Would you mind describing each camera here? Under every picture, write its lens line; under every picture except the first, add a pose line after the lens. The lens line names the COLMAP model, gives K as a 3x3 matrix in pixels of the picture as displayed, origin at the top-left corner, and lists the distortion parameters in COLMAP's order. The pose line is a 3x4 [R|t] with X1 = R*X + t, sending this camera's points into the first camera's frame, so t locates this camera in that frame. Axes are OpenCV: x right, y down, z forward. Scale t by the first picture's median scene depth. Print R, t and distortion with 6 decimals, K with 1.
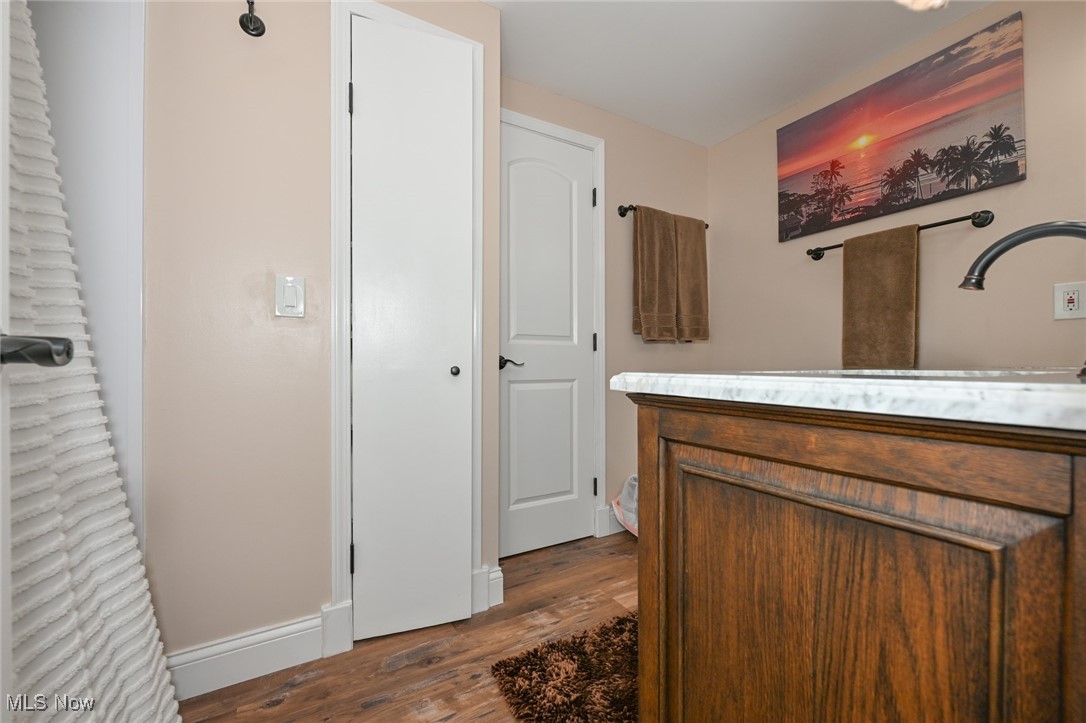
lens RADIAL K [[434.3, 0, 544.5], [0, 434.3, 364.2], [0, 0, 1]] dist [-0.000764, -0.000133]
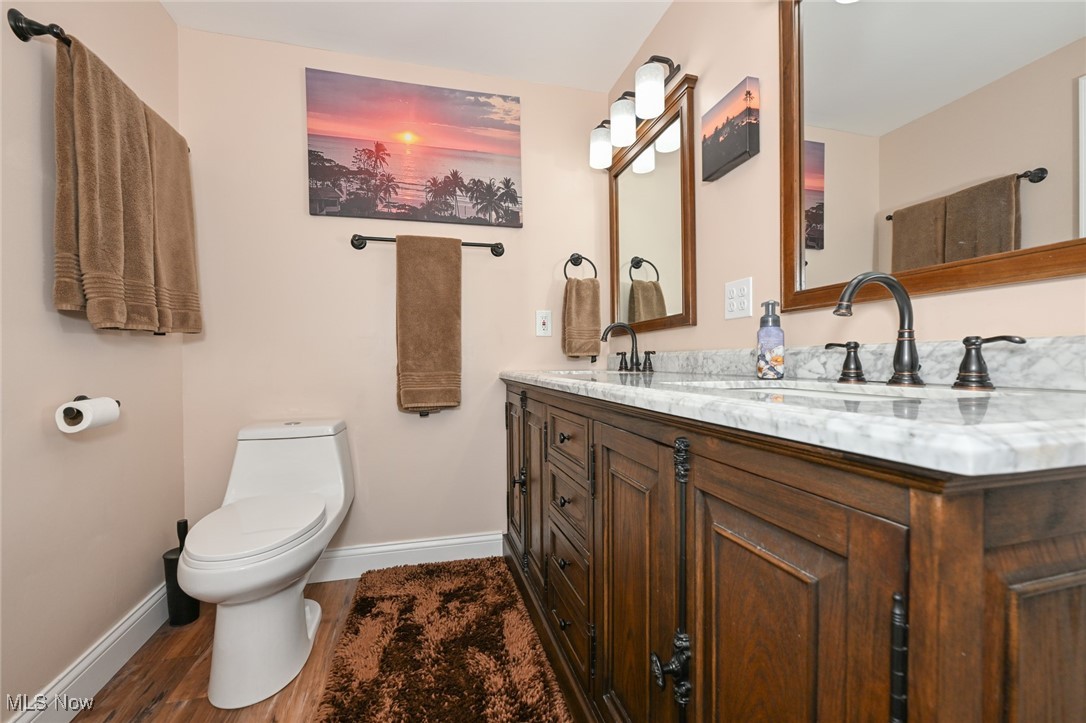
lens RADIAL K [[434.3, 0, 544.5], [0, 434.3, 364.2], [0, 0, 1]] dist [-0.000764, -0.000133]
pose [[0.272225, -0.009570, 0.962186, -0.114130], [0.008013, 0.999938, 0.007679, -0.016584], [-0.962200, 0.005620, 0.272285, 0.451053]]
